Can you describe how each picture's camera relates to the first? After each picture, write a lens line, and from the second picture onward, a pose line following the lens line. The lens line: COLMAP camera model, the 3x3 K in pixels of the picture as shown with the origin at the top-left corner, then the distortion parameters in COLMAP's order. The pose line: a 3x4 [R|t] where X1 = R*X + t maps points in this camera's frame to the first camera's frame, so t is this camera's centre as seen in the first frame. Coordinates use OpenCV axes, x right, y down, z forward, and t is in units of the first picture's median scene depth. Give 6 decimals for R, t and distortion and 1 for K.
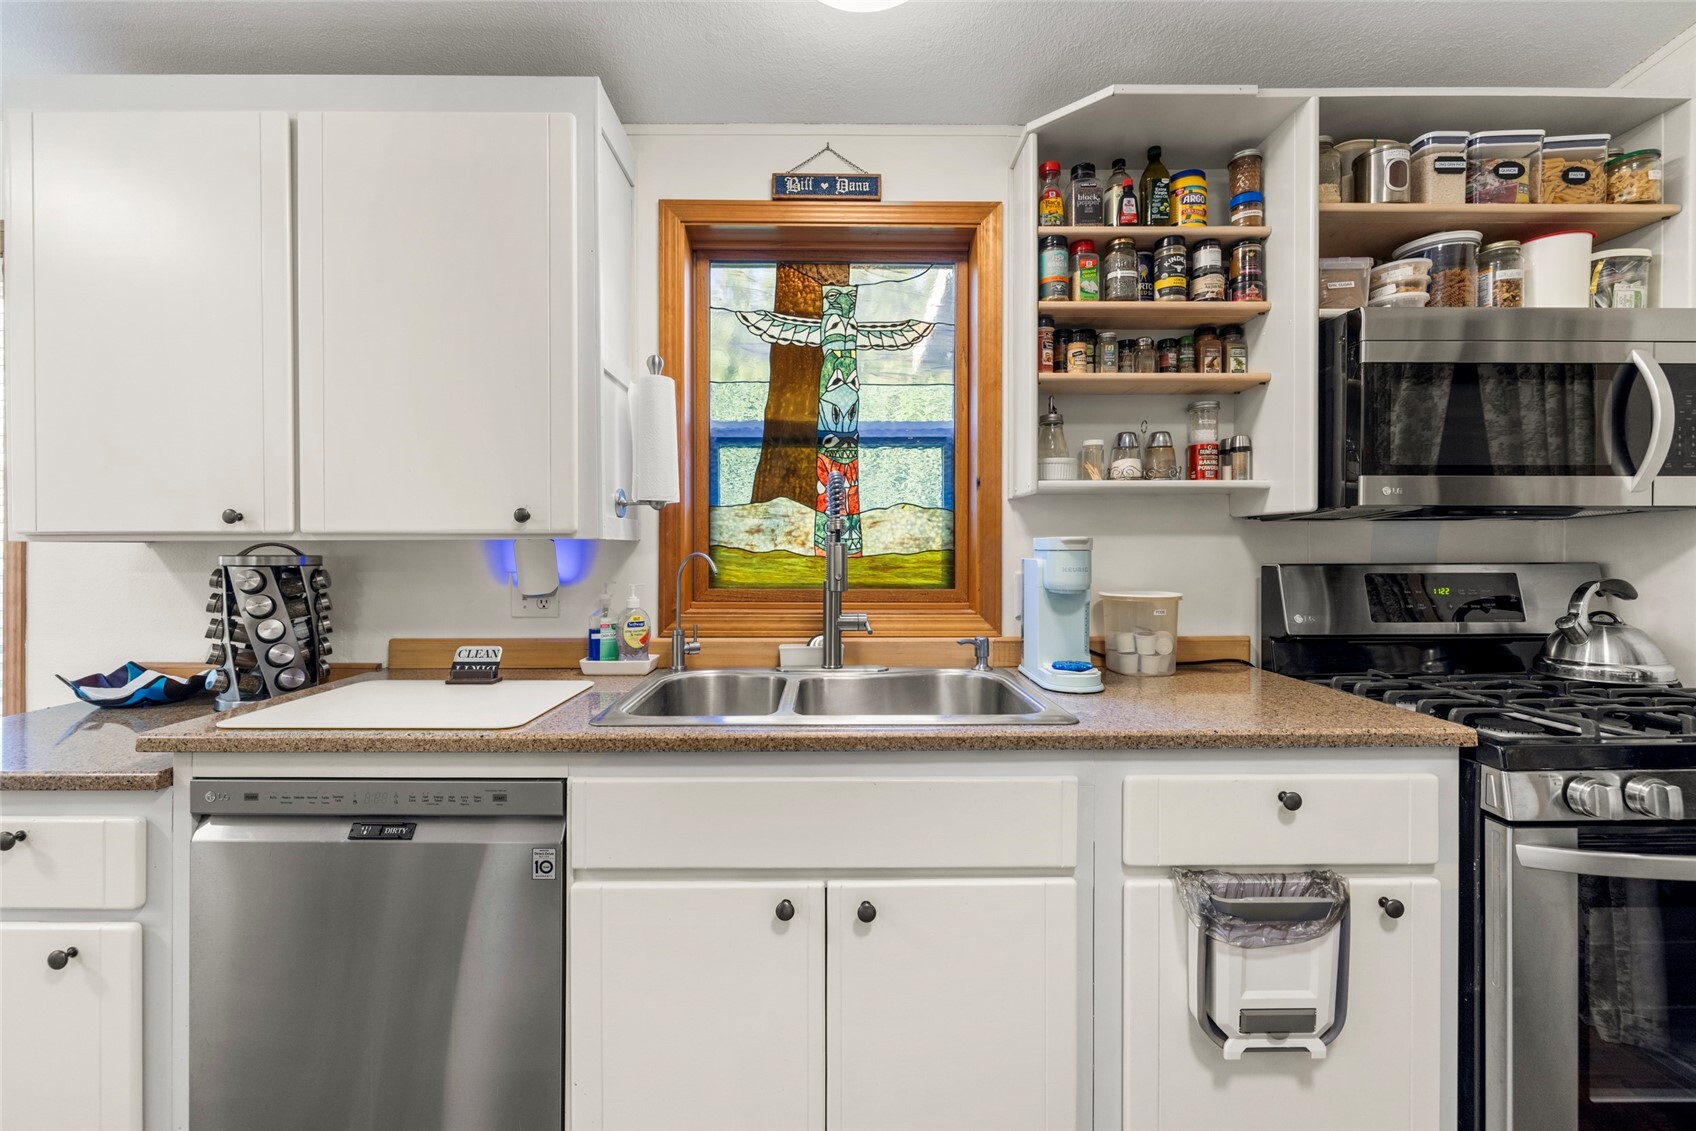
lens RADIAL K [[715.6, 0, 836.6], [0, 715.6, 549.6], [0, 0, 1]] dist [0.001143, 0.000069]
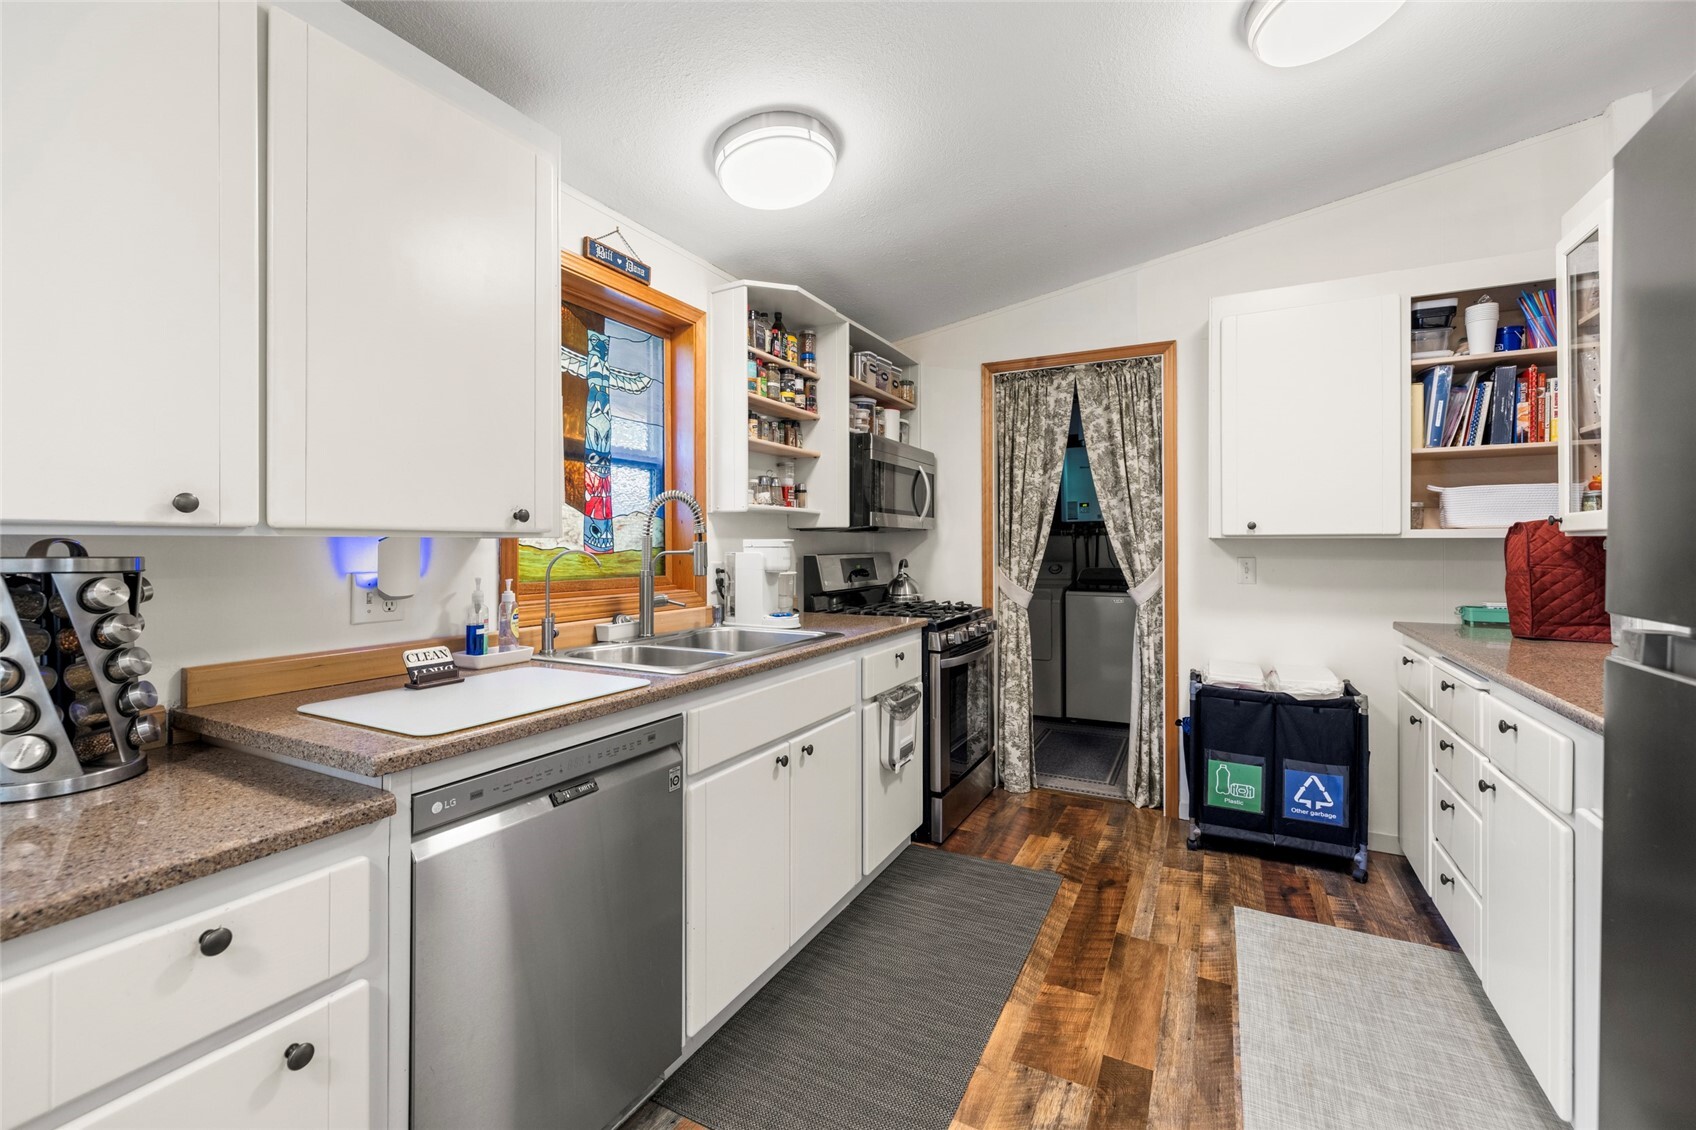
lens RADIAL K [[715.6, 0, 837.6], [0, 715.6, 543.0], [0, 0, 1]] dist [0.001143, 0.000069]
pose [[0.483077, 0.003139, 0.875572, -1.006493], [0.002303, 0.999986, -0.004856, -0.000037], [-0.875575, 0.004362, 0.483063, 0.050851]]
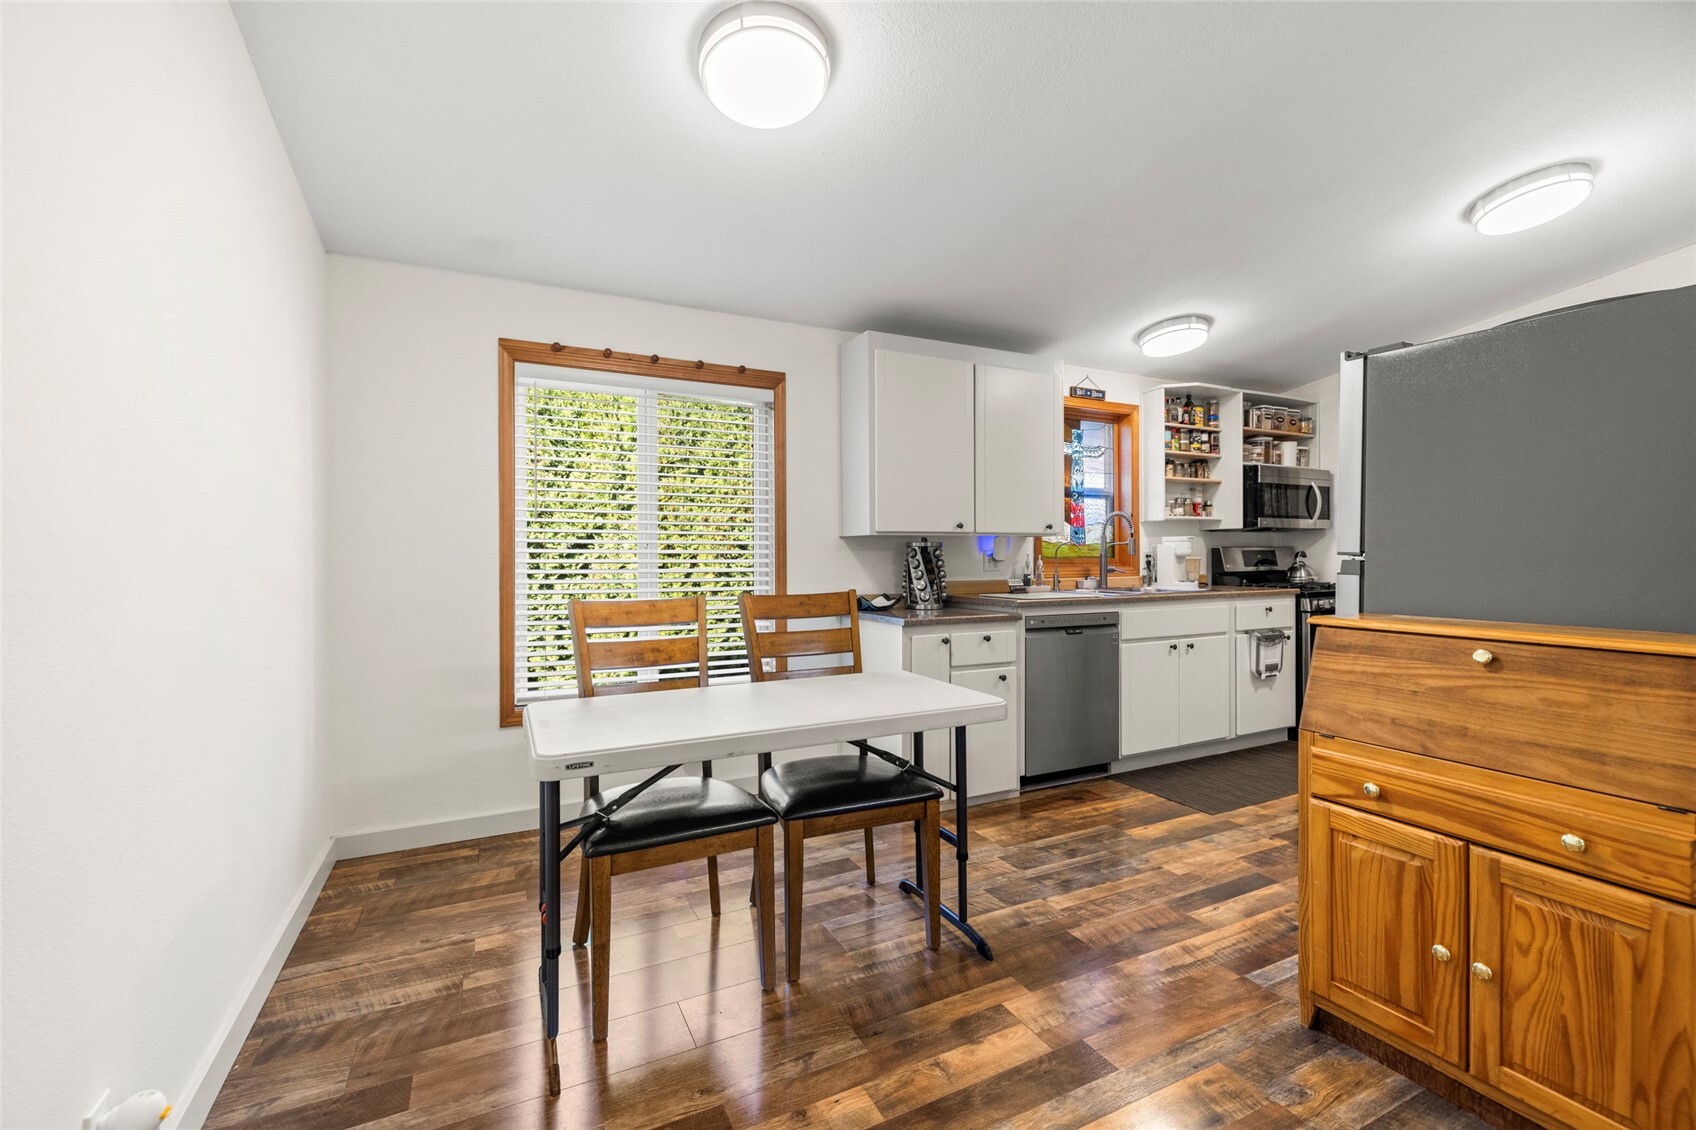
lens RADIAL K [[715.6, 0, 844.7], [0, 715.6, 554.8], [0, 0, 1]] dist [0.001143, 0.000069]
pose [[0.900327, -0.003774, 0.435197, -1.966862], [0.004303, 0.999991, -0.000230, 0.046004], [-0.435192, 0.002079, 0.900335, -0.903635]]
